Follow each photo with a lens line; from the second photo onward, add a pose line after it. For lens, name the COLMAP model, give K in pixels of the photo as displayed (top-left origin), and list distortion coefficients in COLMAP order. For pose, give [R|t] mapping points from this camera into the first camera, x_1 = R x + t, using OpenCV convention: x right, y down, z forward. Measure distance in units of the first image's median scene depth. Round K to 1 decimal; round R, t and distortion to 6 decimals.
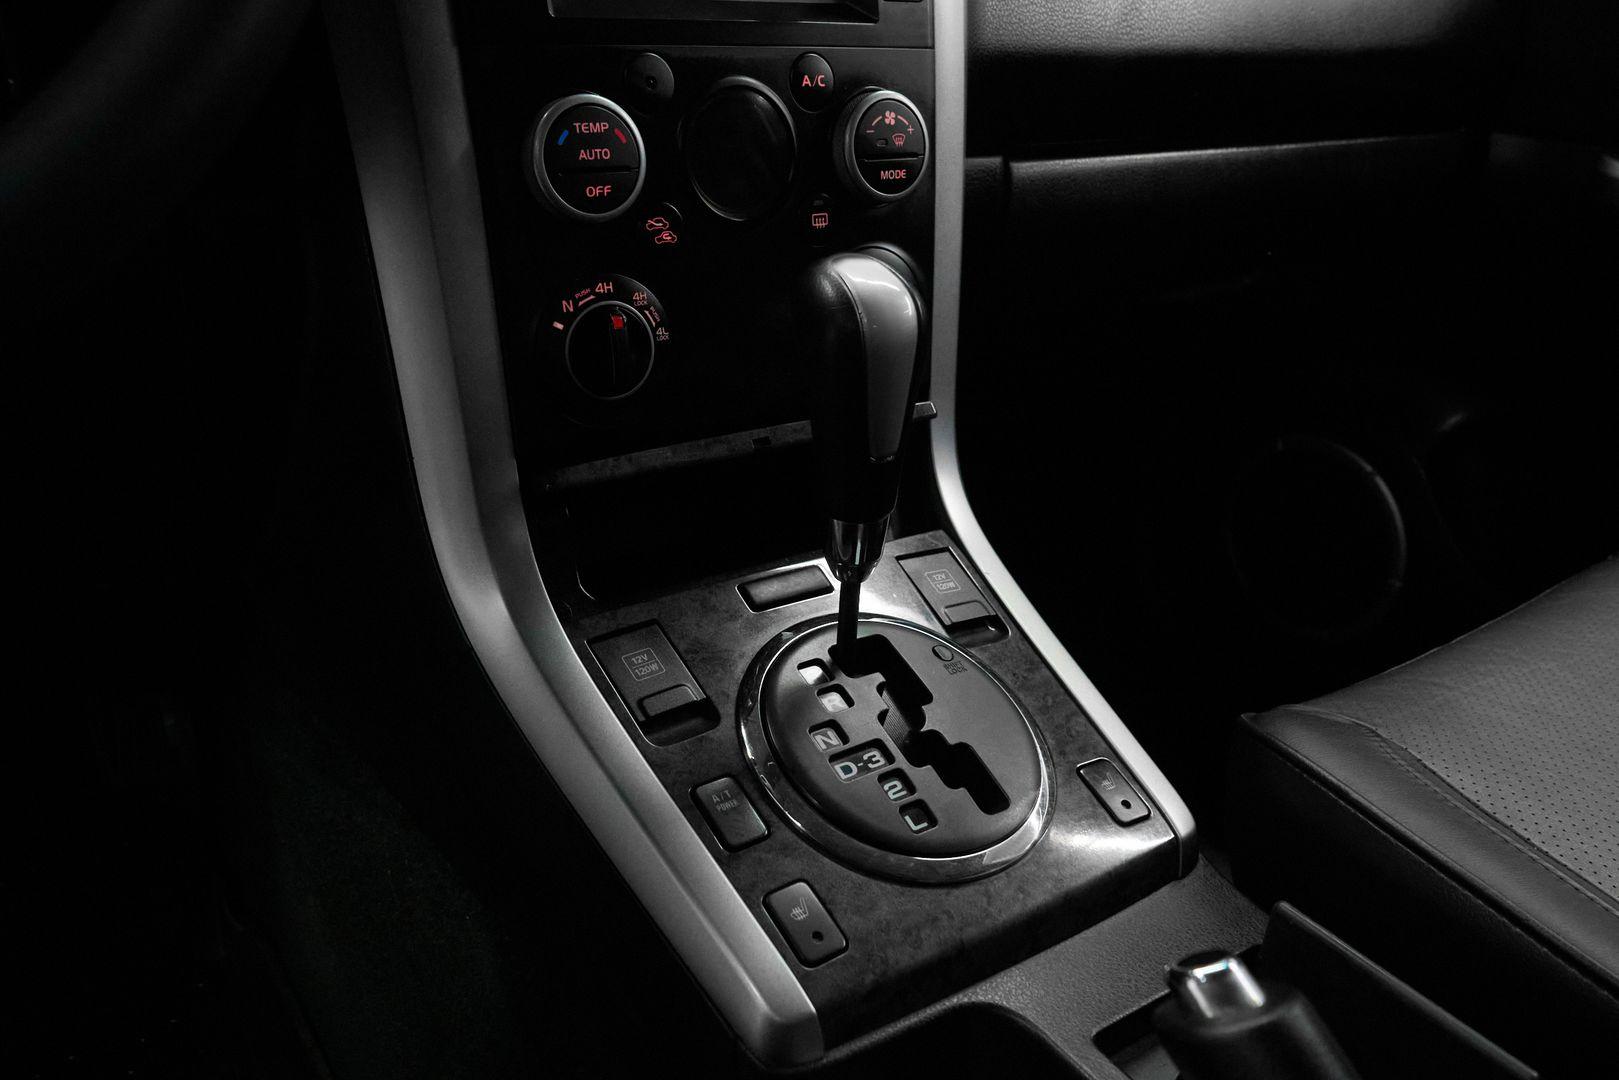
lens RADIAL K [[1336.2, 0, 809.5], [0, 1336.2, 540.0], [0, 0, 1]] dist [0.030439, -0.000153]
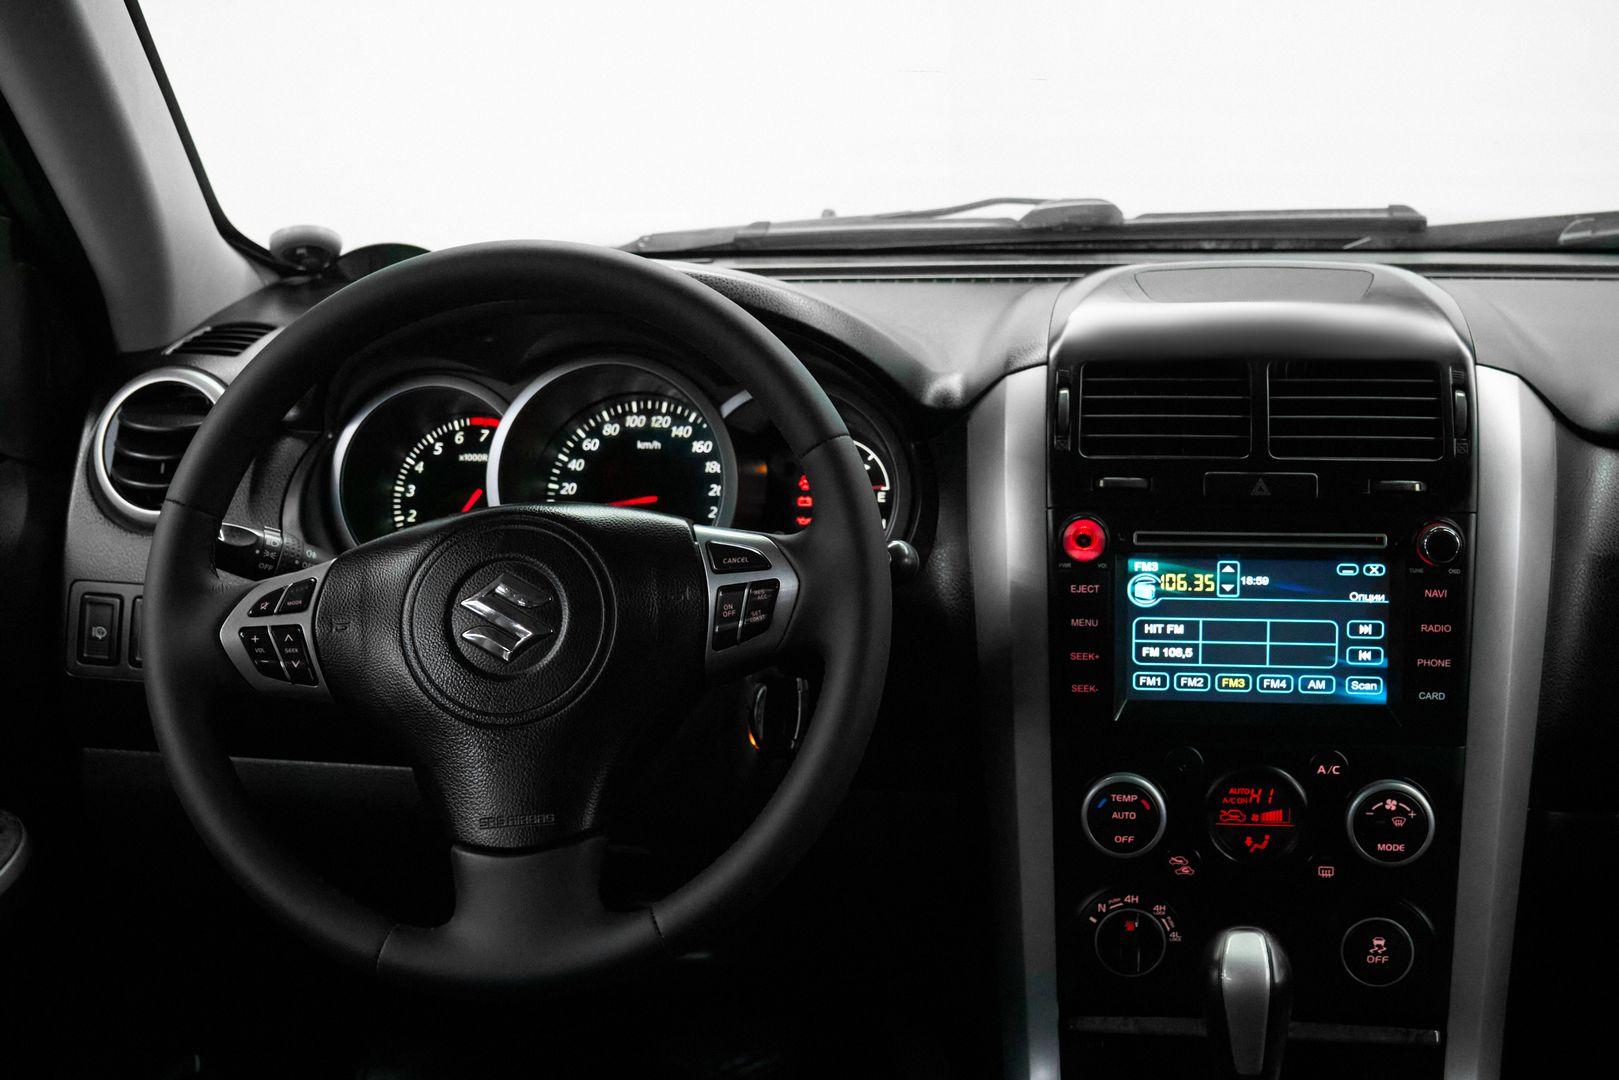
lens RADIAL K [[2322.1, 0, 780.9], [0, 2322.1, 541.8], [0, 0, 1]] dist [-0.005354, 0.074699]
pose [[0.720696, 0.128293, -0.681277, 1.184705], [-0.214260, 0.975834, -0.042896, -0.367214], [0.659310, 0.176885, 0.730768, -1.084794]]
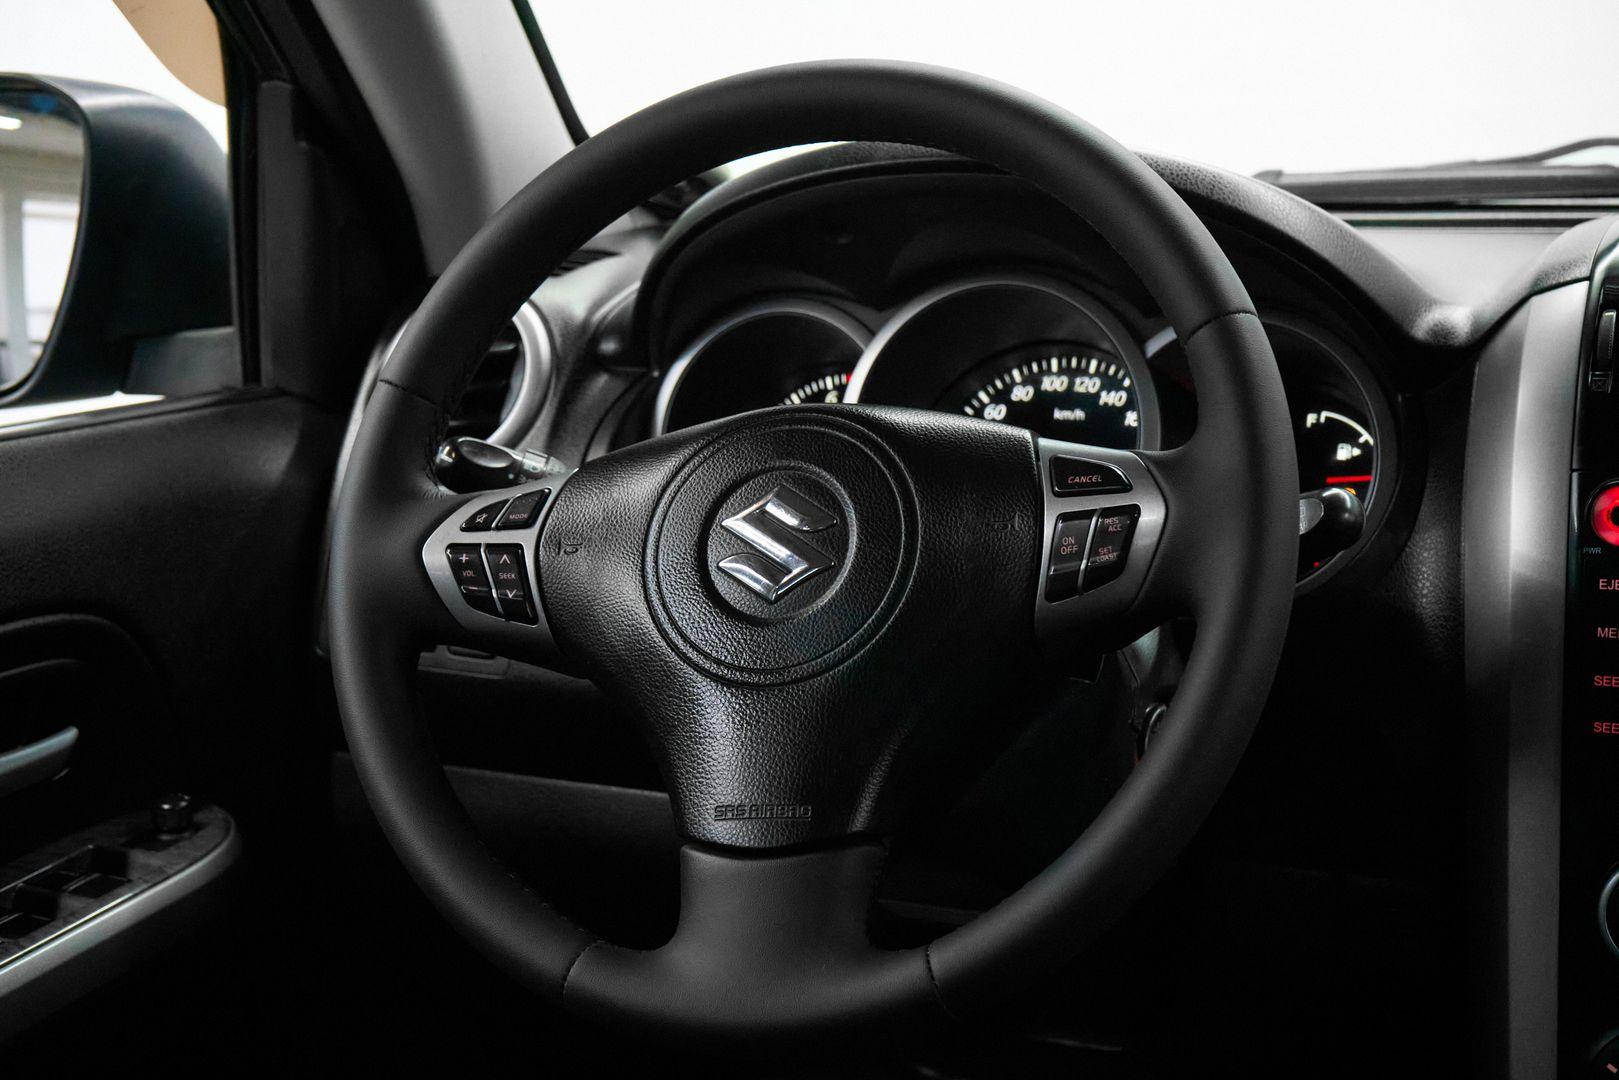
lens RADIAL K [[2732.7, 0, 783.6], [0, 2732.7, 541.6], [0, 0, 1]] dist [0.063757, -0.130181]
pose [[0.518964, 0.100775, -0.848835, 1.148451], [-0.291889, 0.954229, -0.065169, -0.214480], [0.803416, 0.281586, 0.524626, -0.649063]]
